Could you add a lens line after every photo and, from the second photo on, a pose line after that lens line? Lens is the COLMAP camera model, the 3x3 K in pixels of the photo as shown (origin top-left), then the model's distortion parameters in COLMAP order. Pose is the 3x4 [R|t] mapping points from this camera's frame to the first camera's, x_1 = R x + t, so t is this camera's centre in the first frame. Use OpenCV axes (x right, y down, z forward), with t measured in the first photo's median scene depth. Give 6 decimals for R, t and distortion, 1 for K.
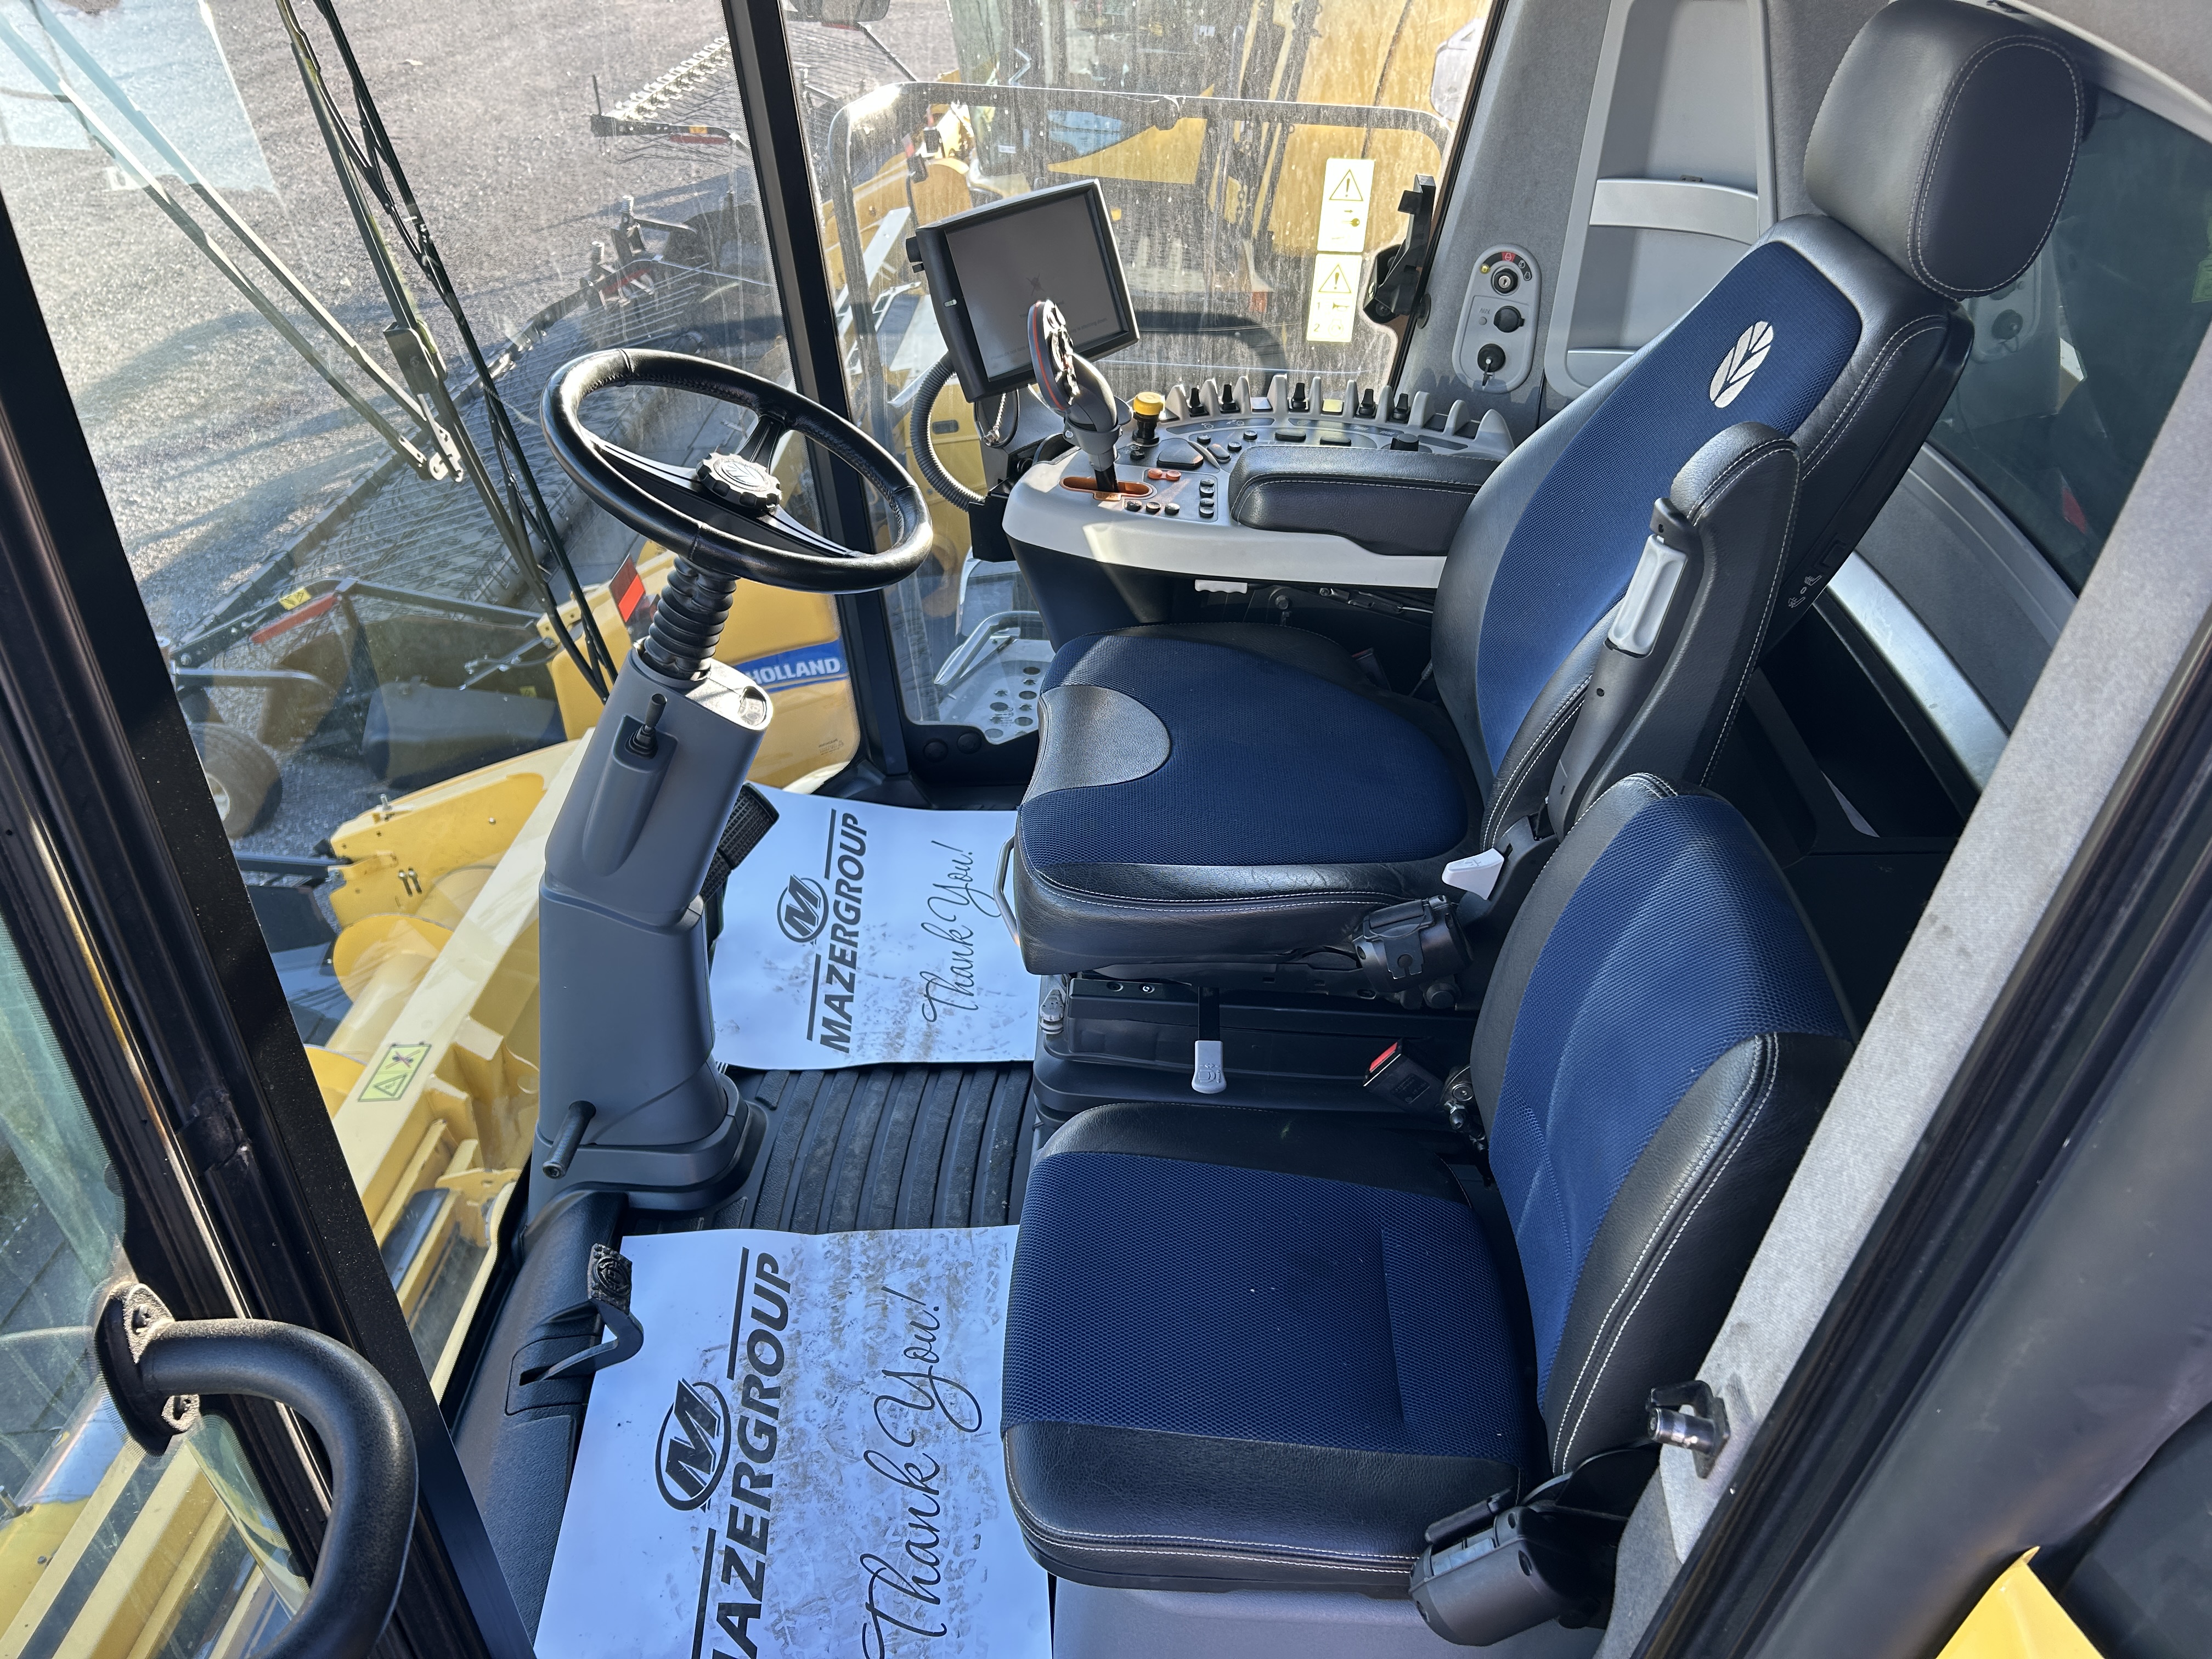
lens RADIAL K [[1650.0, 0, 1187.3], [0, 1650.0, 829.5], [0, 0, 1]] dist [-0.021998, 0.004519]
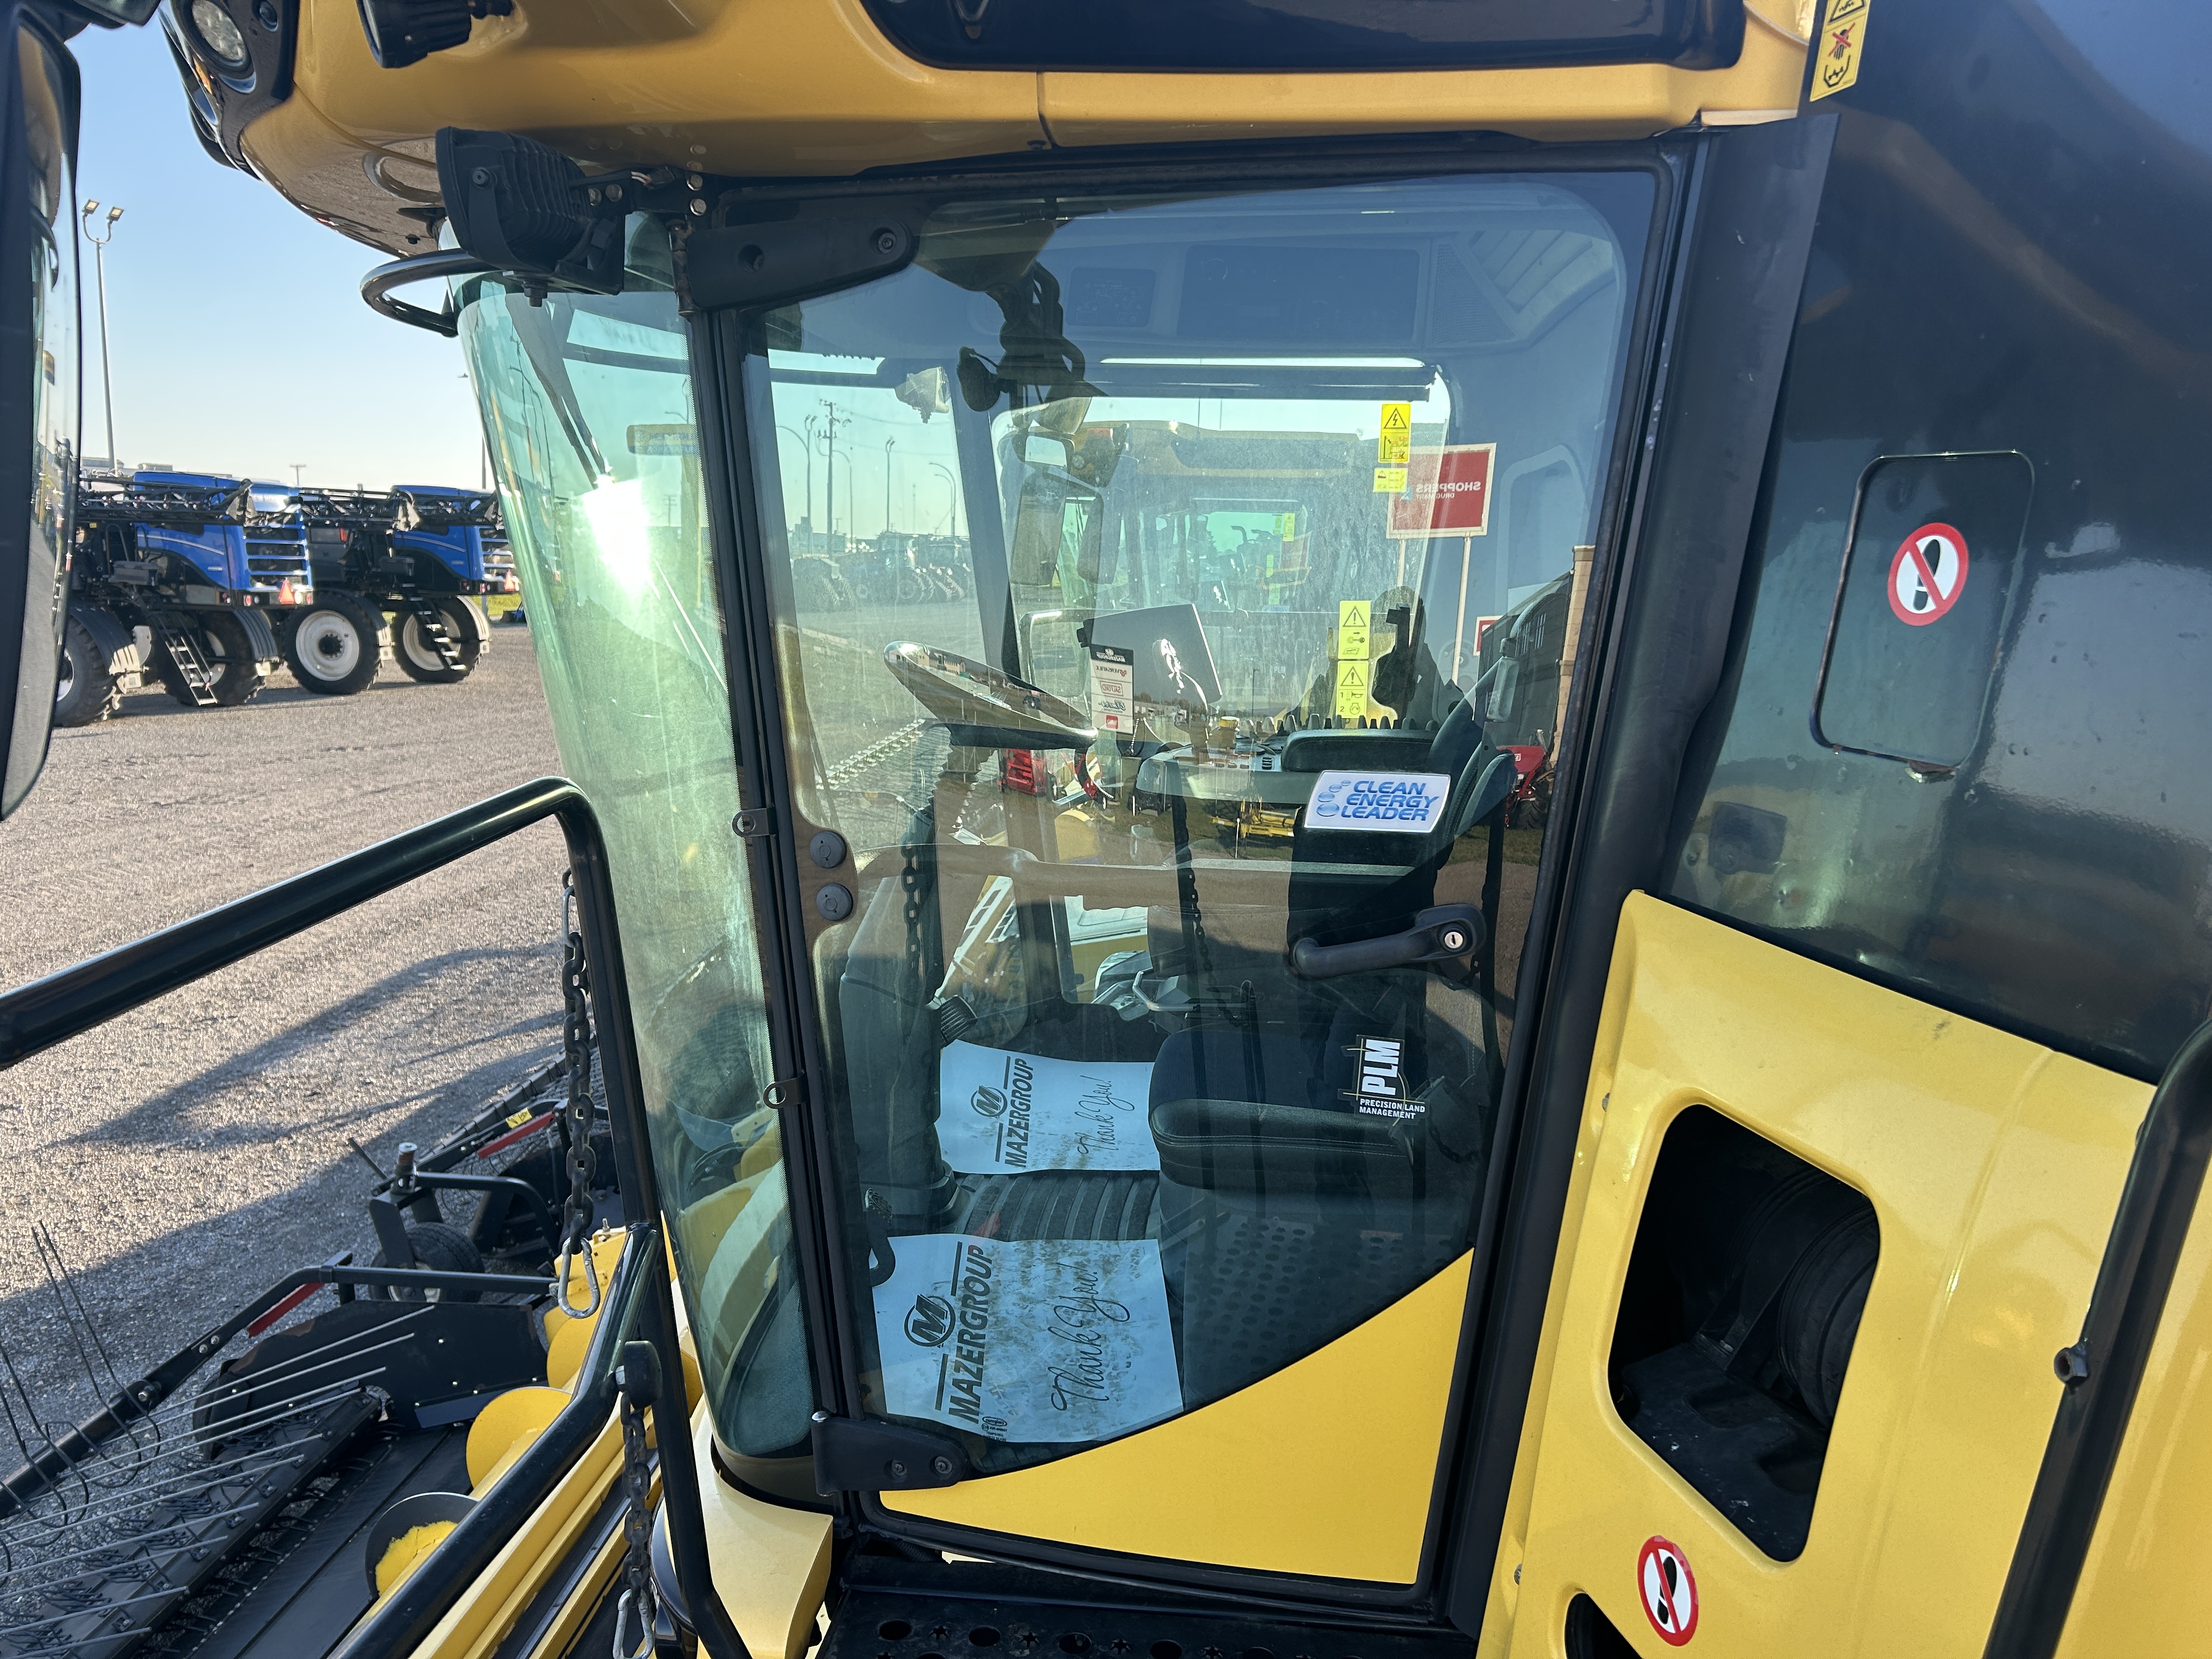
lens RADIAL K [[1650.0, 0, 1187.3], [0, 1650.0, 829.5], [0, 0, 1]] dist [-0.021998, 0.004519]
pose [[0.997683, -0.044715, -0.051268, 0.011620], [0.020069, 0.913554, -0.406223, 0.419747], [0.065000, 0.404253, 0.912335, -0.343971]]
